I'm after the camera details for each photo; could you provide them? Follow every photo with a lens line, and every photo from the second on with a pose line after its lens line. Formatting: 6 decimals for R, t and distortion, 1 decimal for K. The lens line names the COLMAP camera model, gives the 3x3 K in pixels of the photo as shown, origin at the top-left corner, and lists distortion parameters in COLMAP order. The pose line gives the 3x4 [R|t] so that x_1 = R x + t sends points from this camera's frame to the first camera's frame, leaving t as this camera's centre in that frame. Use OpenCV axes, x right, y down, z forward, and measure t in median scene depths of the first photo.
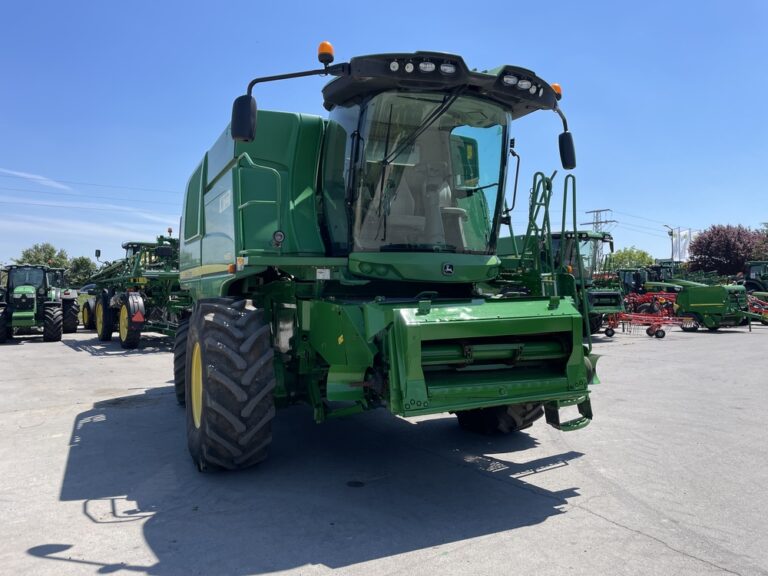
lens RADIAL K [[581.0, 0, 384.0], [0, 581.0, 288.0], [0, 0, 1]] dist [0.100072, -0.143548]
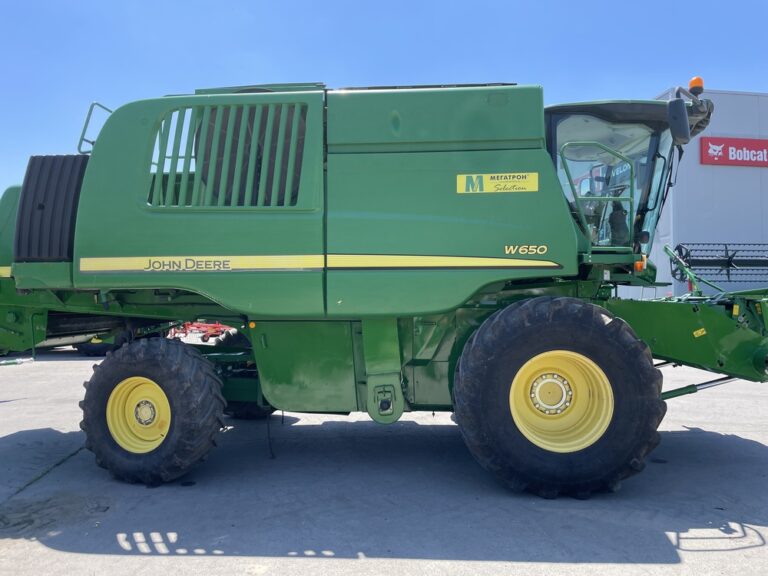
lens RADIAL K [[581.0, 0, 384.0], [0, 581.0, 288.0], [0, 0, 1]] dist [0.100072, -0.143548]
pose [[0.488862, 0.019640, 0.872140, -1.319532], [-0.001993, 0.999769, -0.021397, 0.024371], [-0.872359, 0.008722, 0.488788, 0.906009]]
